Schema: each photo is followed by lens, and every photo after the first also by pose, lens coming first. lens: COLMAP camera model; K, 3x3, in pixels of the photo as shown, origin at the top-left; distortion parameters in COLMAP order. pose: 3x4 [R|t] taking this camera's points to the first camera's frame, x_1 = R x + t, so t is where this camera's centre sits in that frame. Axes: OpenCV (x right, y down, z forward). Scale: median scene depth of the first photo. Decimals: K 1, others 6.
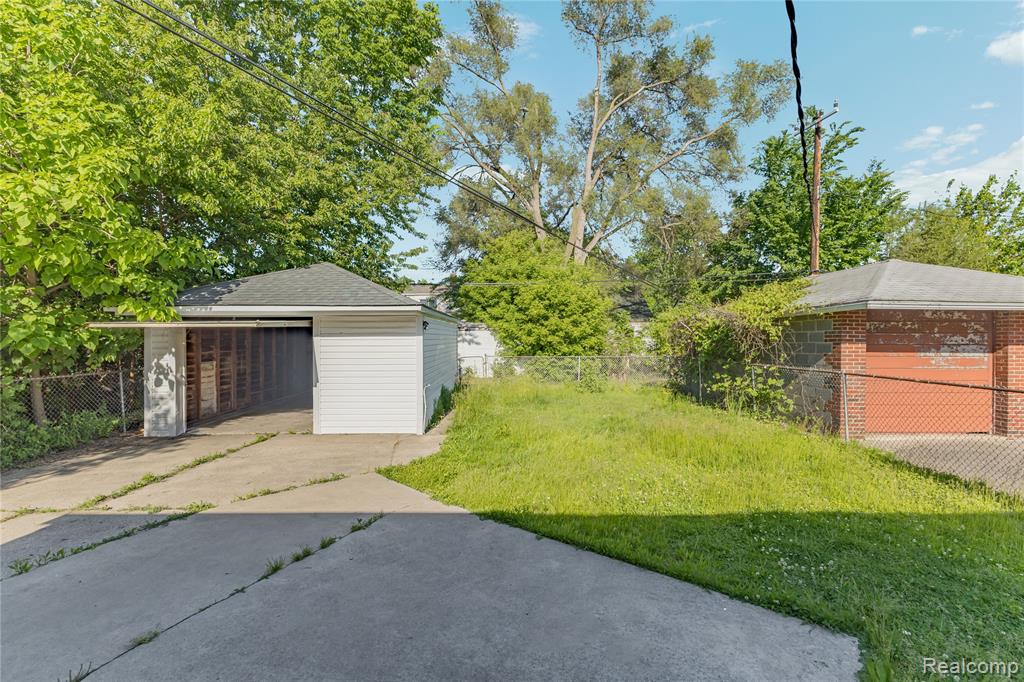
lens RADIAL K [[452.2, 0, 498.3], [0, 452.2, 335.2], [0, 0, 1]] dist [0.009603, -0.000153]
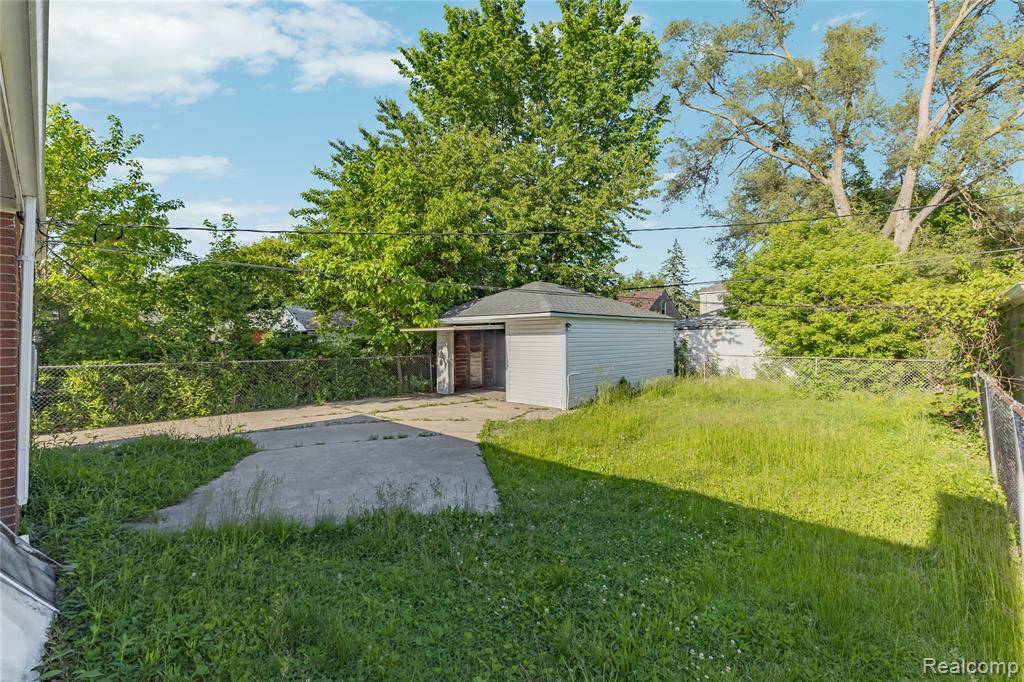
lens RADIAL K [[452.2, 0, 498.3], [0, 452.2, 335.2], [0, 0, 1]] dist [0.009603, -0.000153]
pose [[0.705986, -0.004997, -0.708208, 0.575399], [0.005547, 0.999983, -0.001527, 0.003507], [0.708204, -0.002850, 0.706002, -0.054639]]
